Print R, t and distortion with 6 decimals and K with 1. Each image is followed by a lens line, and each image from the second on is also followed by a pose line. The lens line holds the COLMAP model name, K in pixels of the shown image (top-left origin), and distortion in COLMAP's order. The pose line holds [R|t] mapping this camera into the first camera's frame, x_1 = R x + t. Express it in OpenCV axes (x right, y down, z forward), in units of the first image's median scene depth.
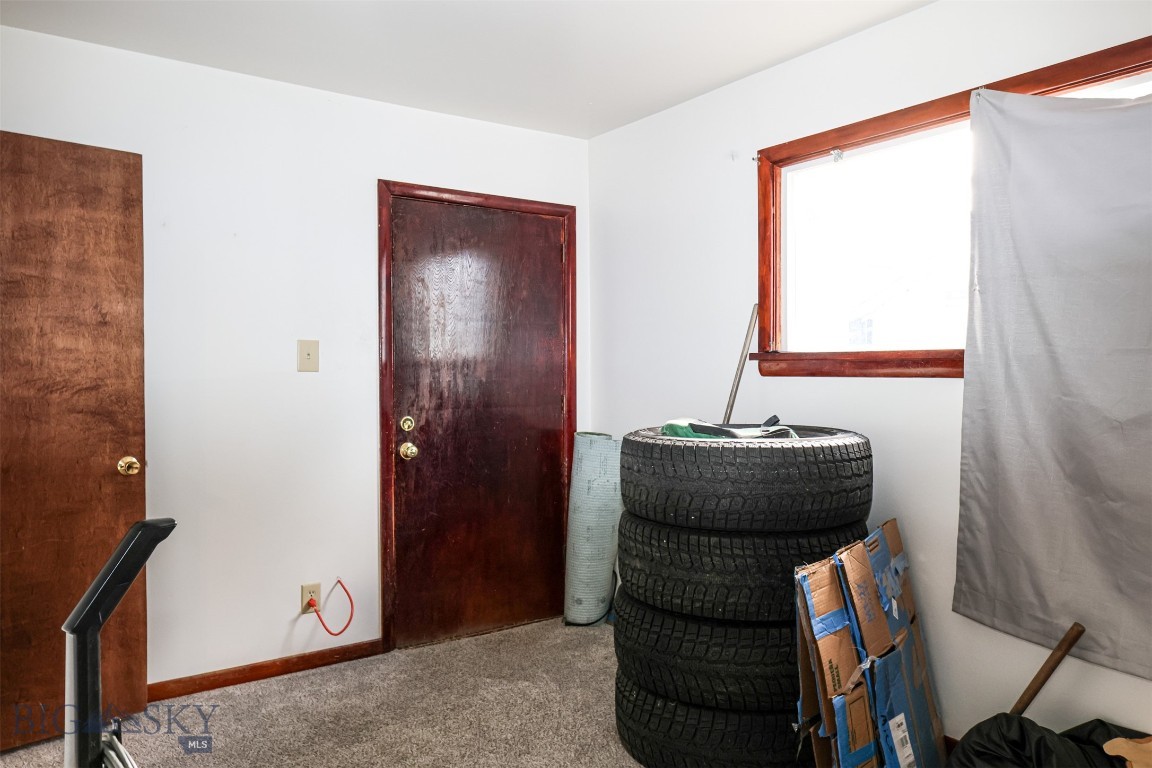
lens RADIAL K [[797.6, 0, 581.2], [0, 797.6, 382.5], [0, 0, 1]] dist [-0.003258, 0.001422]
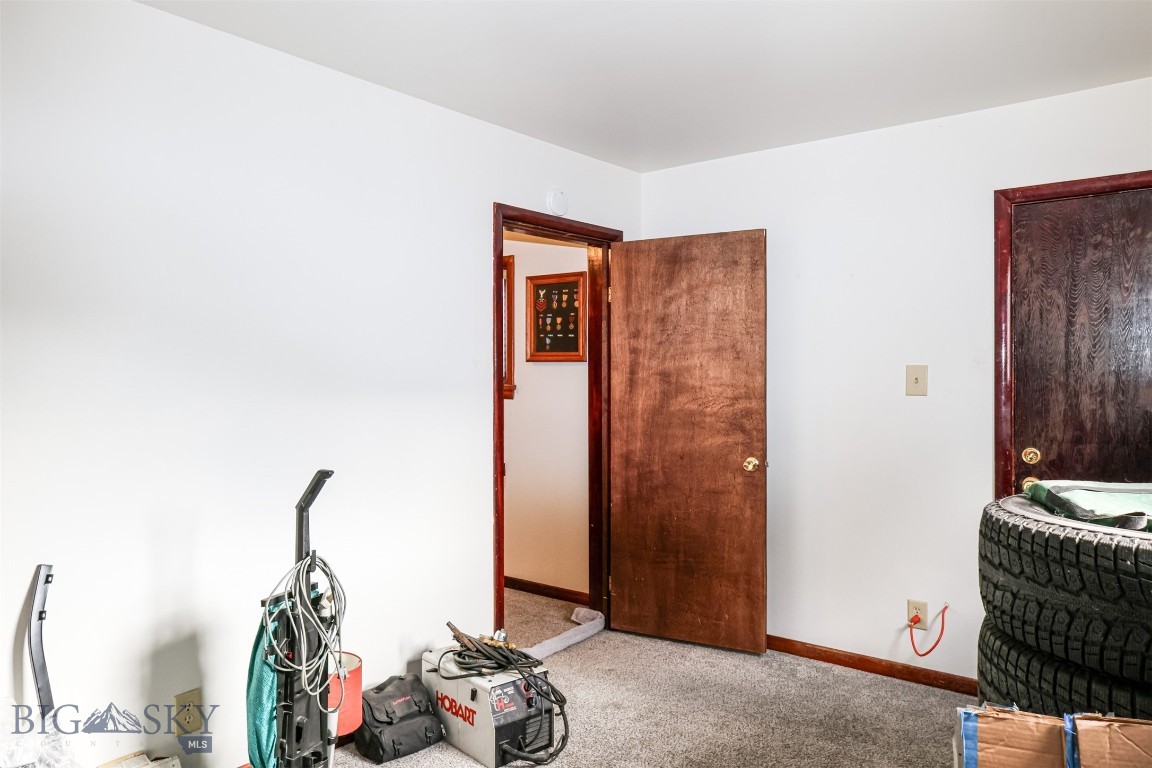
lens RADIAL K [[797.6, 0, 581.2], [0, 797.6, 382.5], [0, 0, 1]] dist [-0.003258, 0.001422]
pose [[0.290545, 0.011022, -0.956798, 0.540852], [-0.013594, 0.999880, 0.007390, -0.033309], [0.956765, 0.010859, 0.290660, 0.290607]]
